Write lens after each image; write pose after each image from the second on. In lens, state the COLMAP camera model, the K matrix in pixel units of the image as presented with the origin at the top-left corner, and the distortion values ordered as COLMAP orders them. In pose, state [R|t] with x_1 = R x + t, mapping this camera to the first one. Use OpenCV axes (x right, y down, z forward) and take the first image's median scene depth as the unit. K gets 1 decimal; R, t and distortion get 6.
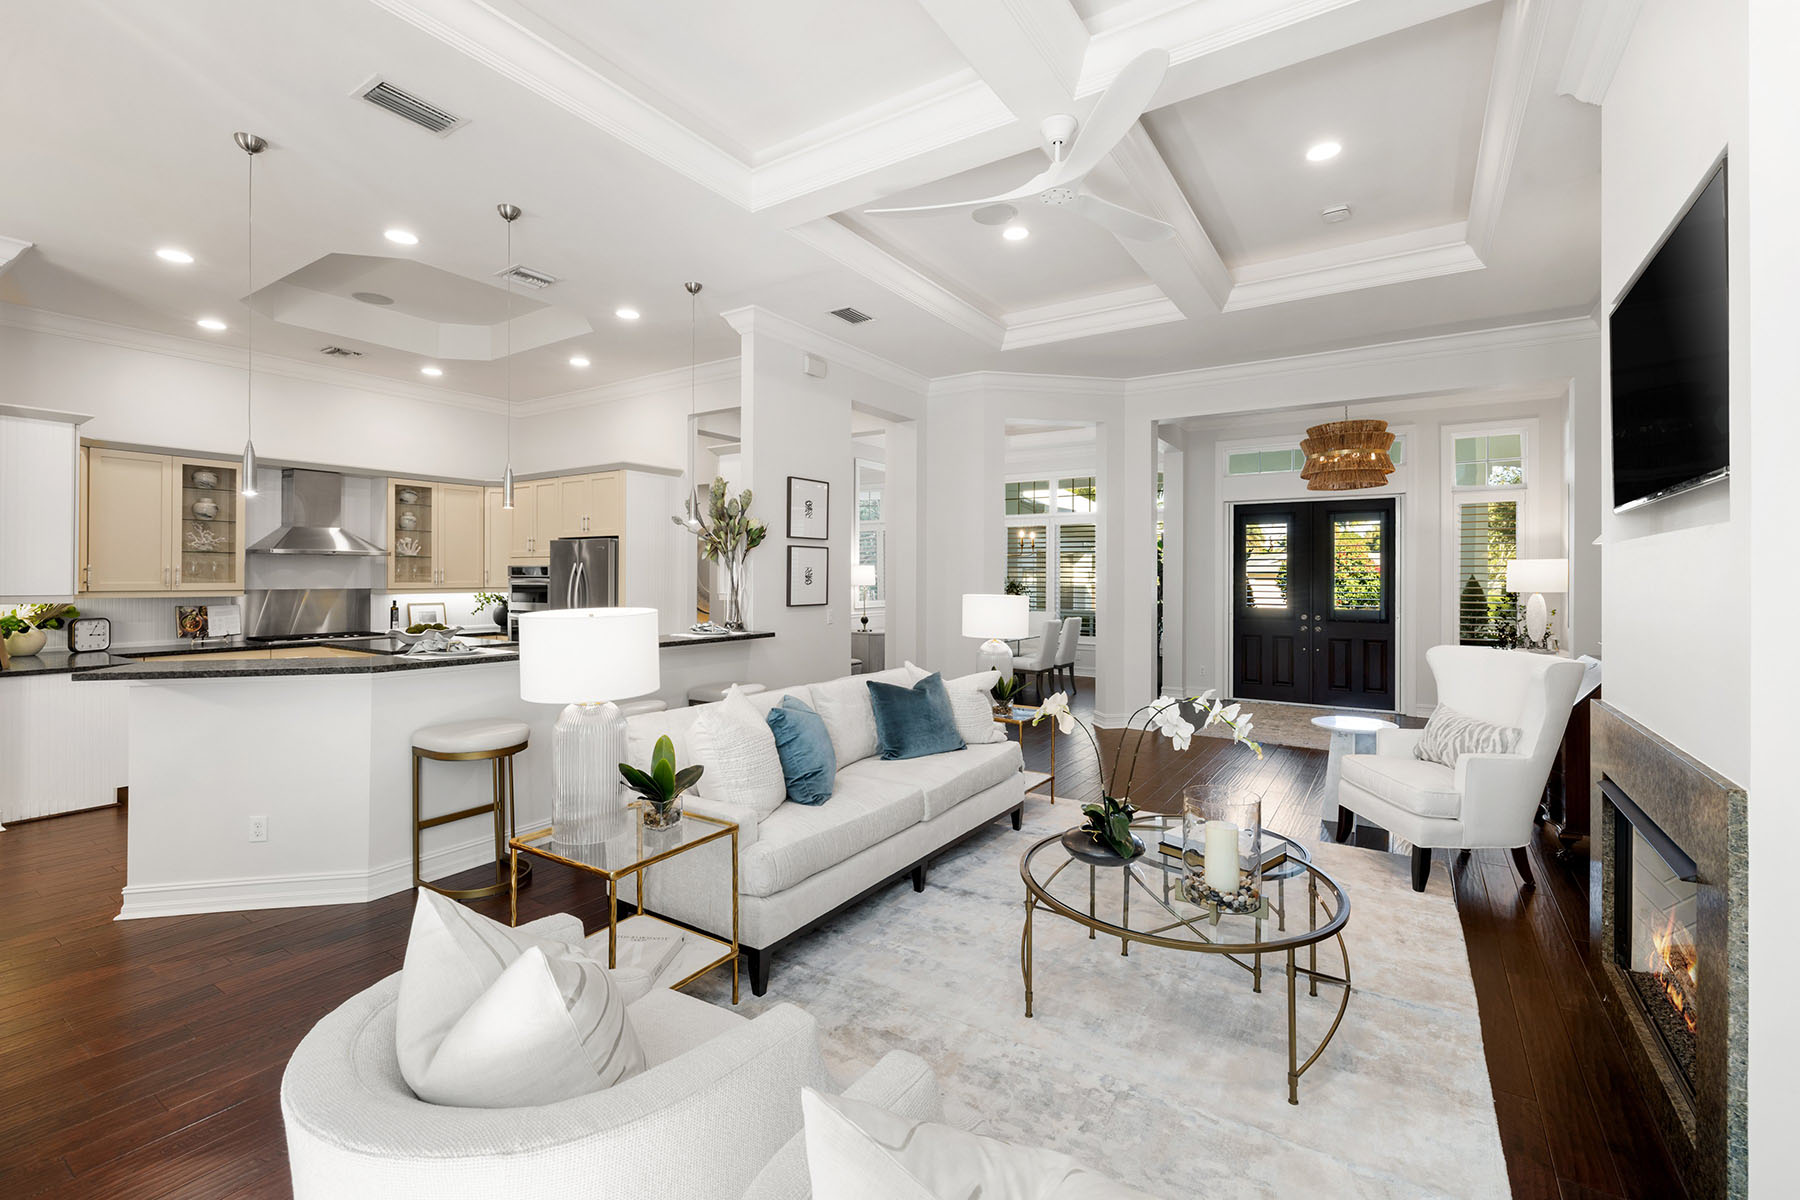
lens RADIAL K [[765.0, 0, 897.3], [0, 765.0, 574.4], [0, 0, 1]] dist [0.000397, 0.000700]
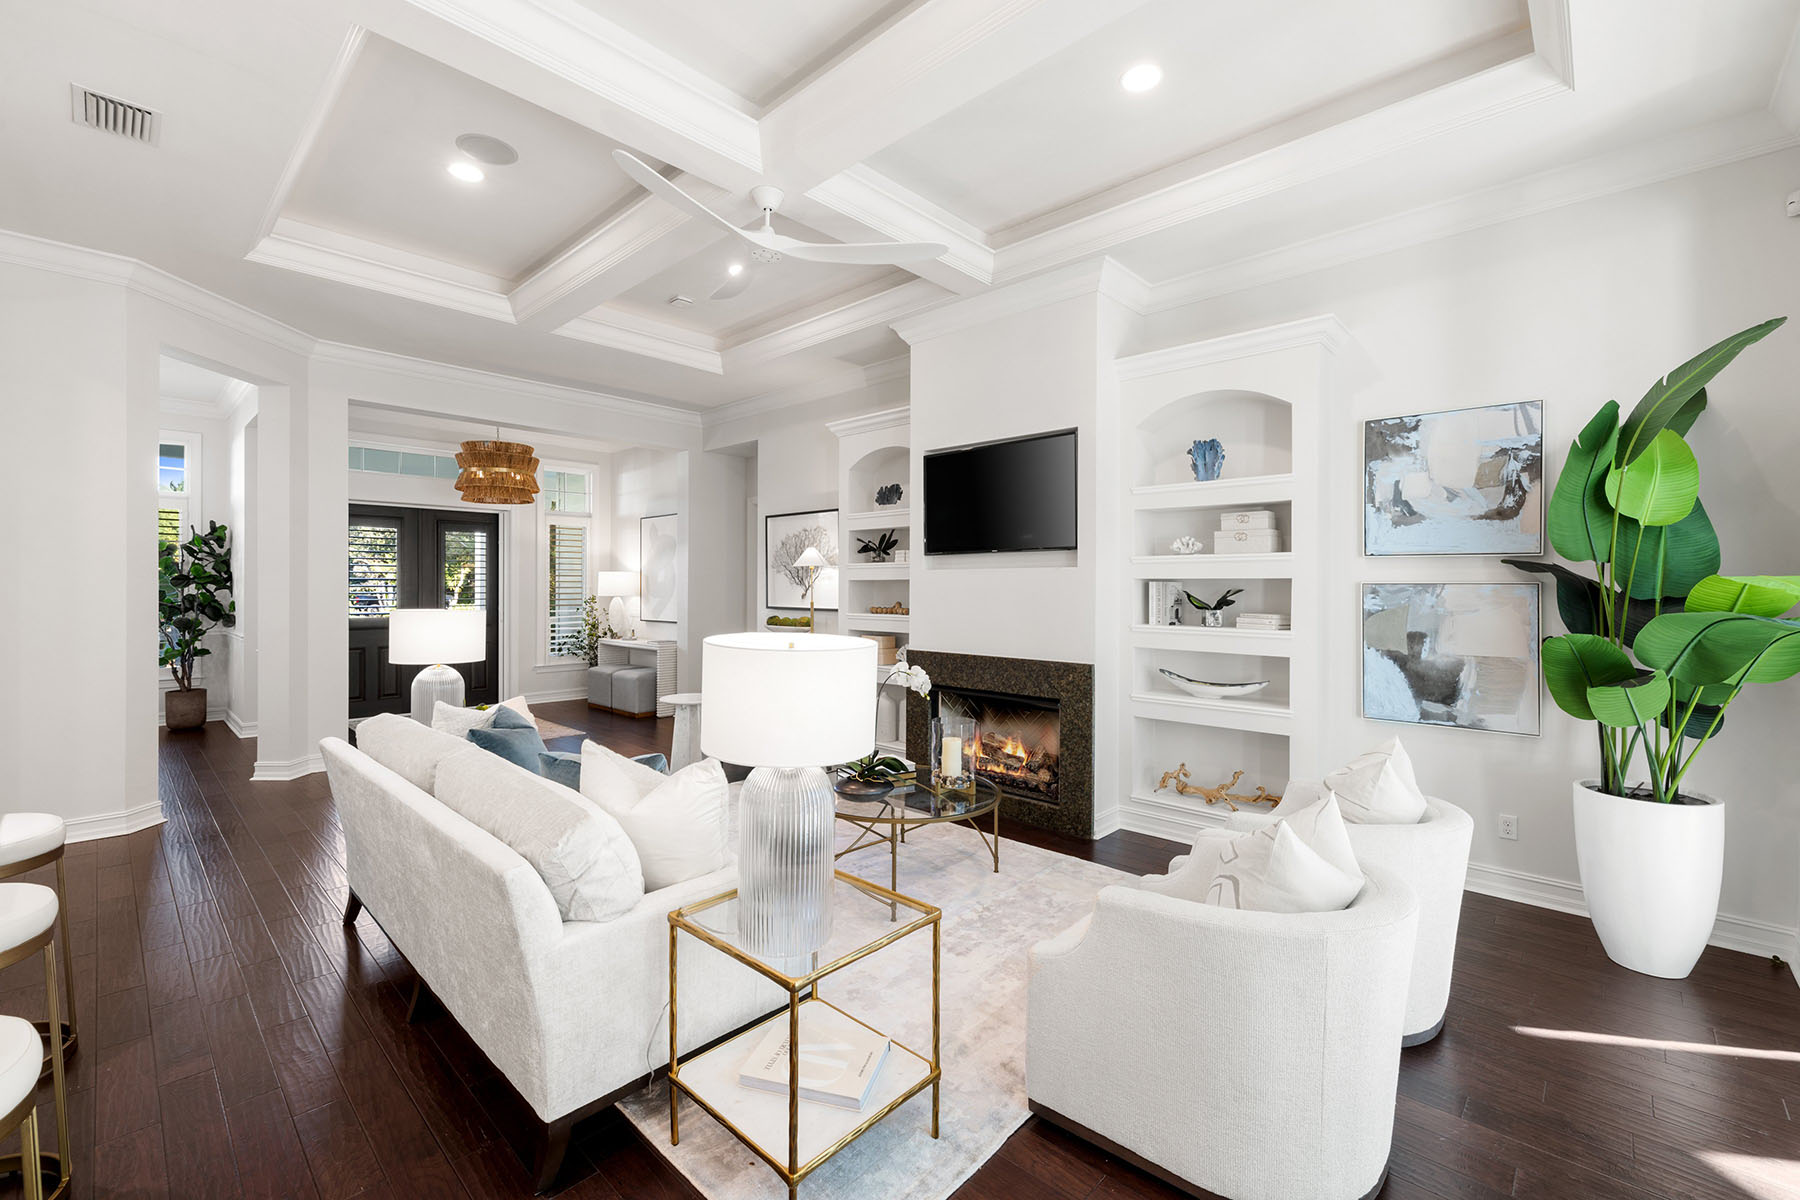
lens RADIAL K [[765.0, 0, 882.0], [0, 765.0, 591.9], [0, 0, 1]] dist [0.000397, 0.000700]
pose [[0.188711, -0.011474, 0.981966, -0.420540], [-0.005865, 0.999901, 0.012810, -0.004029], [-0.982015, -0.008177, 0.188625, 0.288906]]
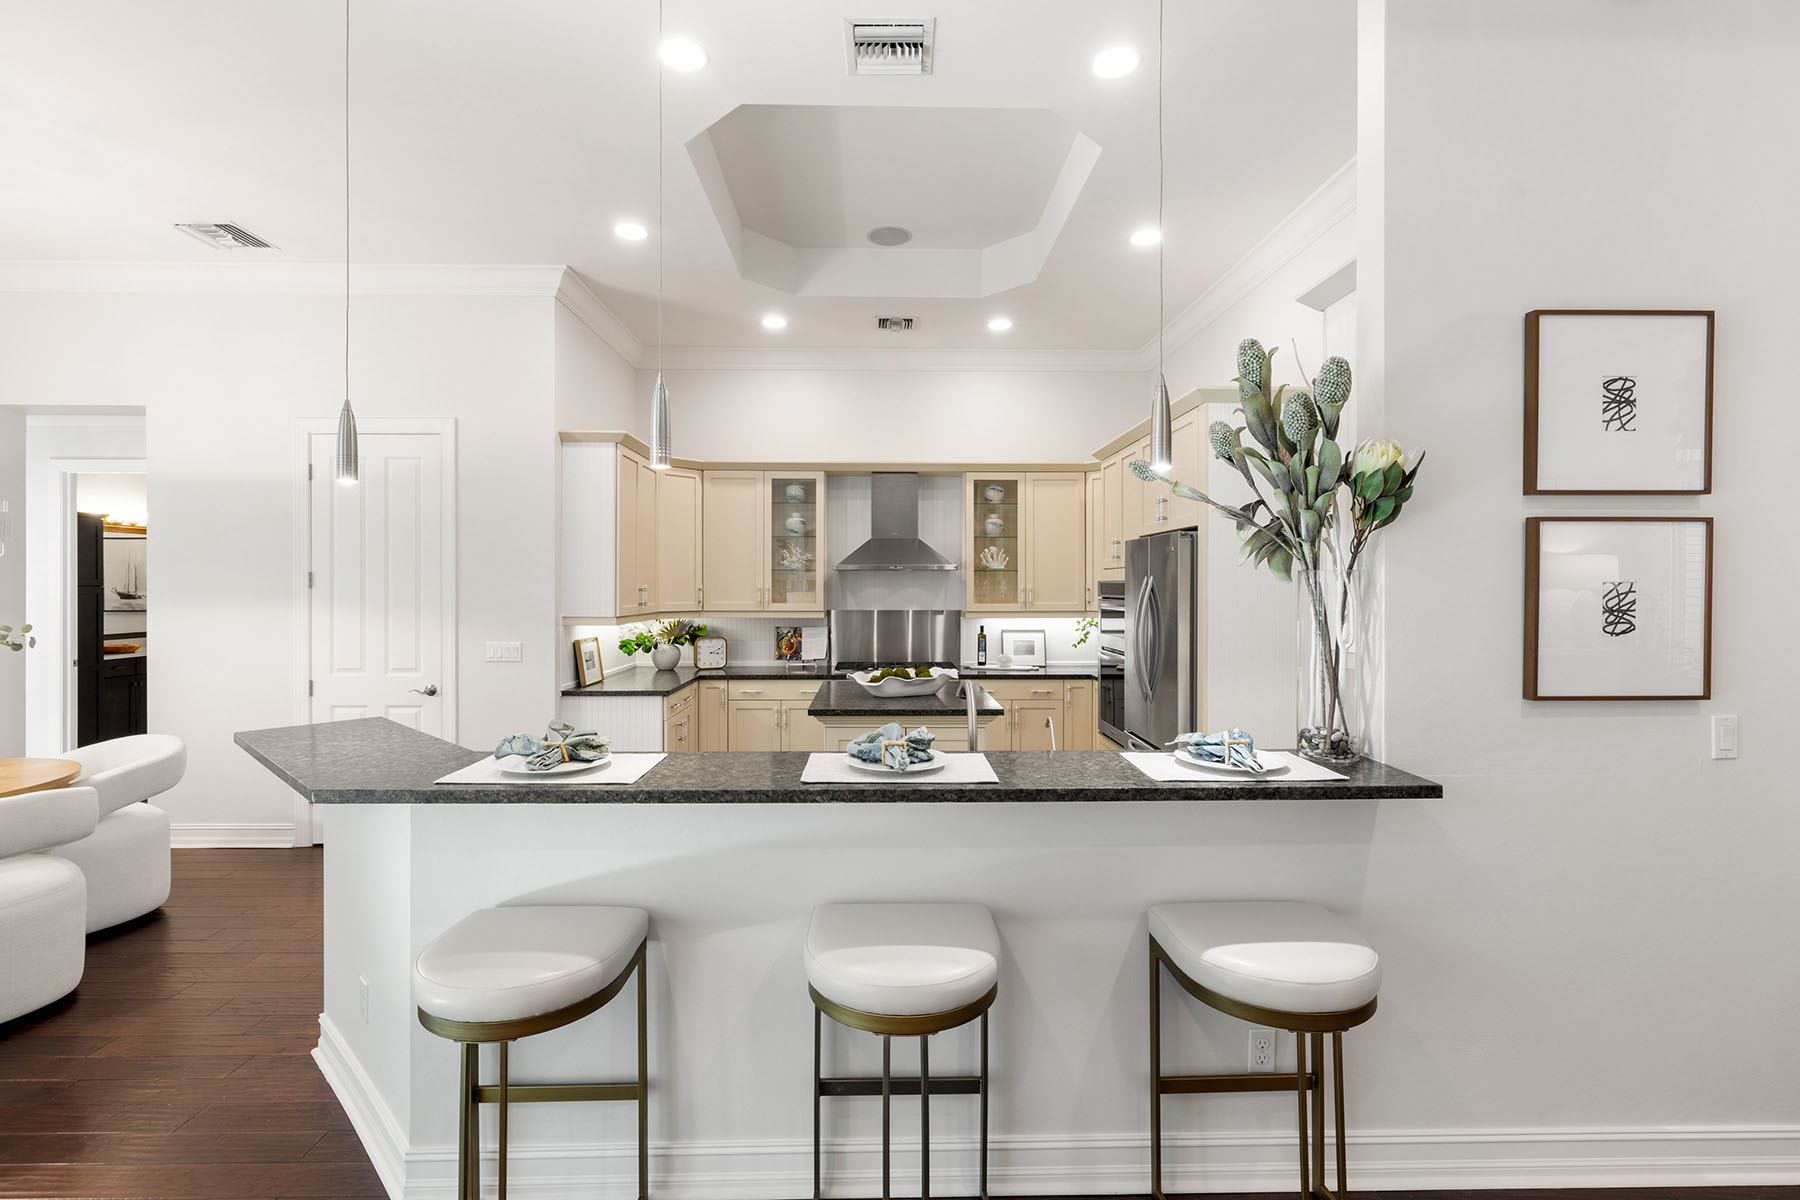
lens RADIAL K [[814.9, 0, 900.9], [0, 814.9, 590.3], [0, 0, 1]] dist [0.000993, 0.000625]
pose [[0.567960, 0.001322, -0.823055, -0.004331], [0.002864, 0.999989, 0.003582, -0.007083], [0.823051, -0.004392, 0.567951, 0.487274]]
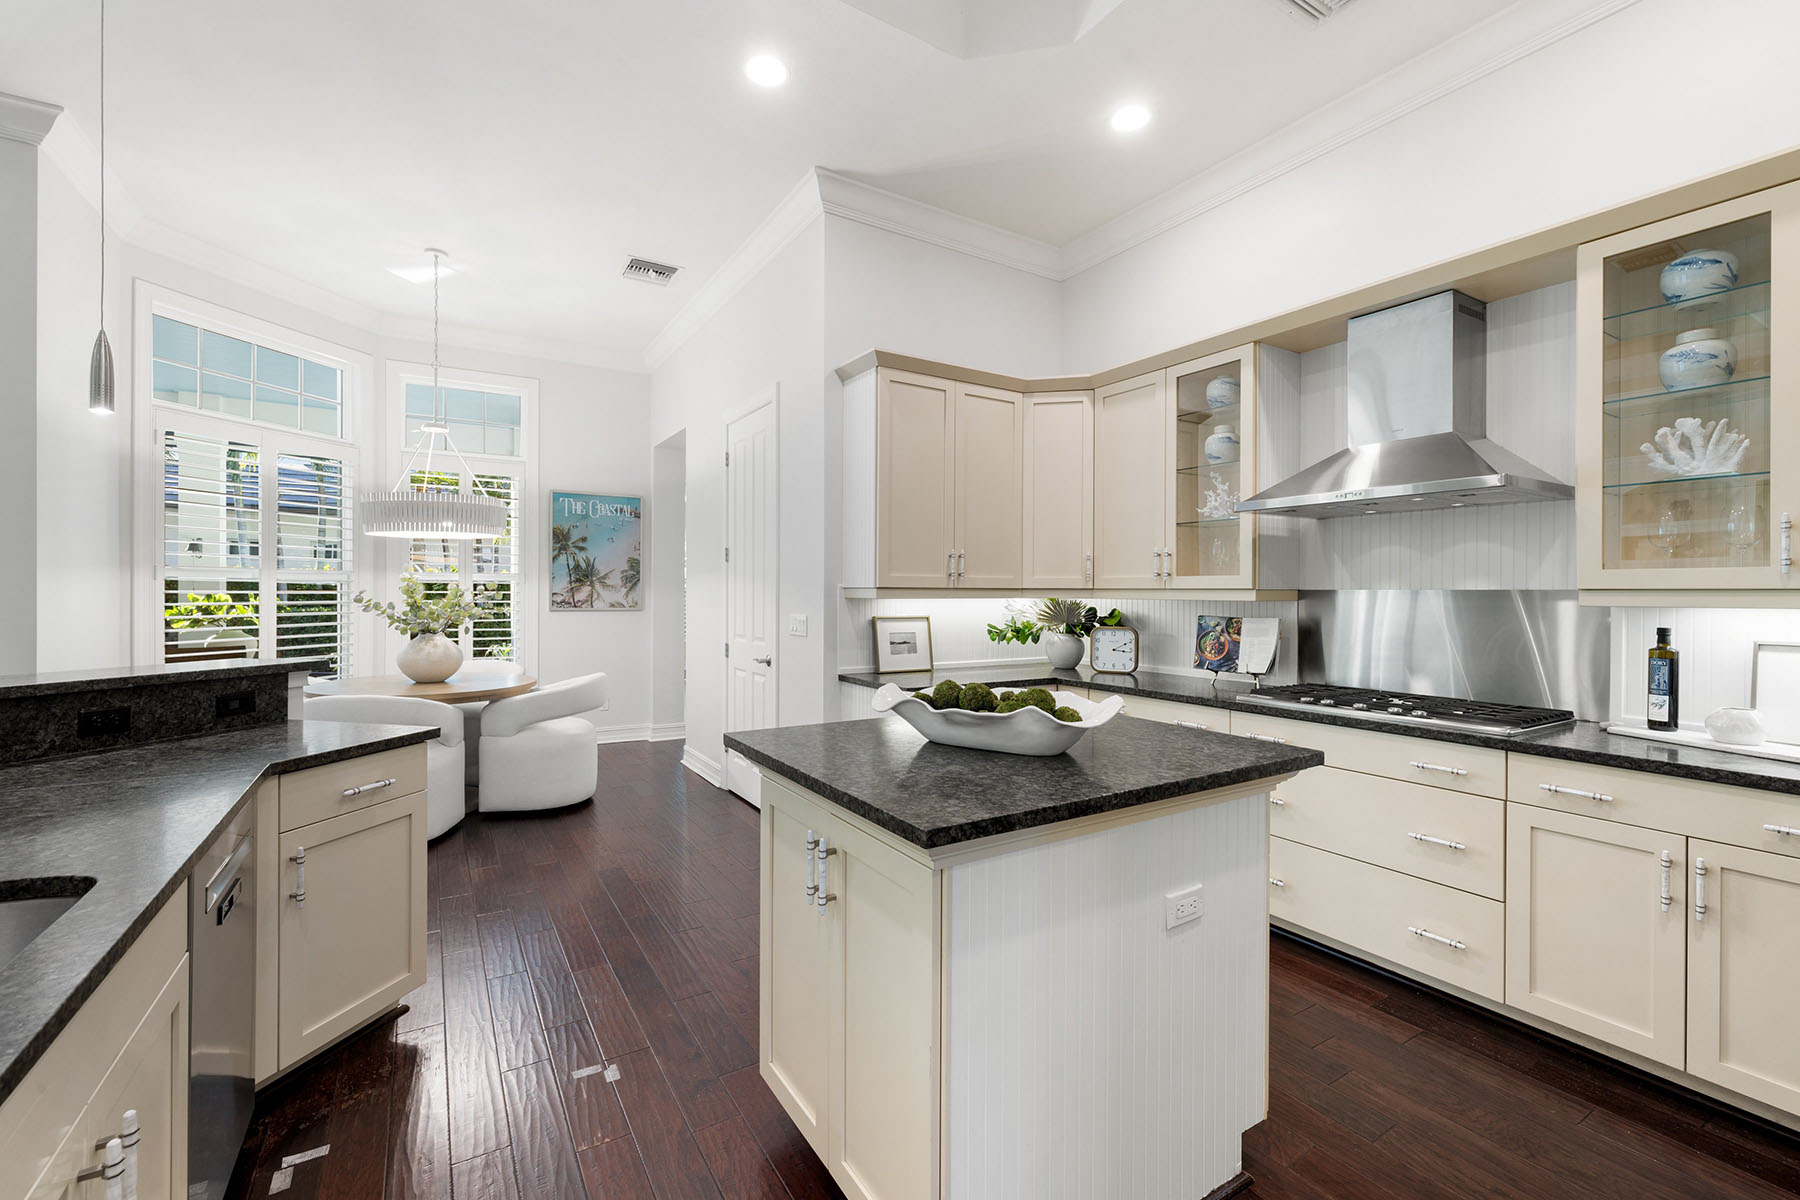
lens RADIAL K [[765.0, 0, 896.7], [0, 765.0, 593.8], [0, 0, 1]] dist [0.000397, 0.000700]
pose [[-0.424892, -0.004017, -0.905235, -0.264385], [-0.003878, 0.999989, -0.002618, 0.023994], [0.905236, 0.002398, -0.424903, 0.927985]]
